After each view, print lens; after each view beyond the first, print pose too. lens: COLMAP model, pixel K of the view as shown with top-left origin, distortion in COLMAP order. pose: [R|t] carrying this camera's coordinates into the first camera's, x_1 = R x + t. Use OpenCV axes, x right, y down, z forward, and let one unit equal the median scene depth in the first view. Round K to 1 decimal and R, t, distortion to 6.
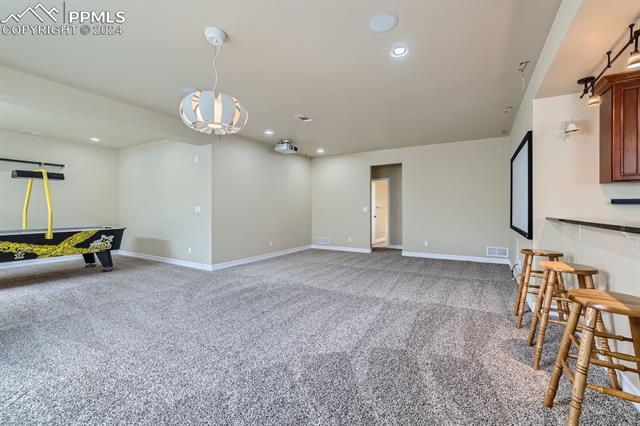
lens RADIAL K [[277.0, 0, 322.6], [0, 277.0, 210.1], [0, 0, 1]] dist [-0.012206, 0.005277]
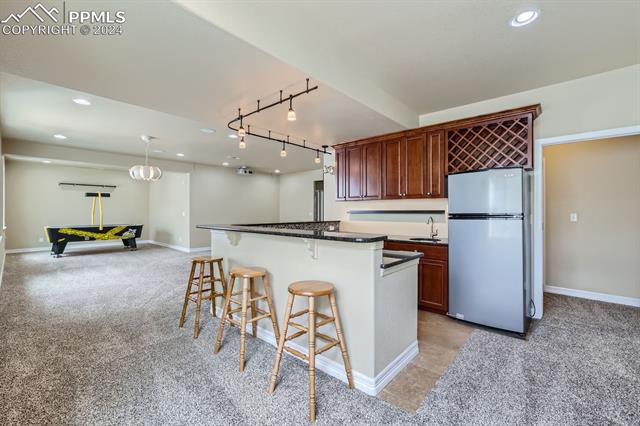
lens RADIAL K [[277.0, 0, 316.8], [0, 277.0, 212.9], [0, 0, 1]] dist [-0.012206, 0.005277]
pose [[0.979183, 0.005129, -0.202914, 0.681344], [-0.004622, 0.999985, 0.002972, -0.018157], [0.202926, -0.001973, 0.979192, -0.435822]]
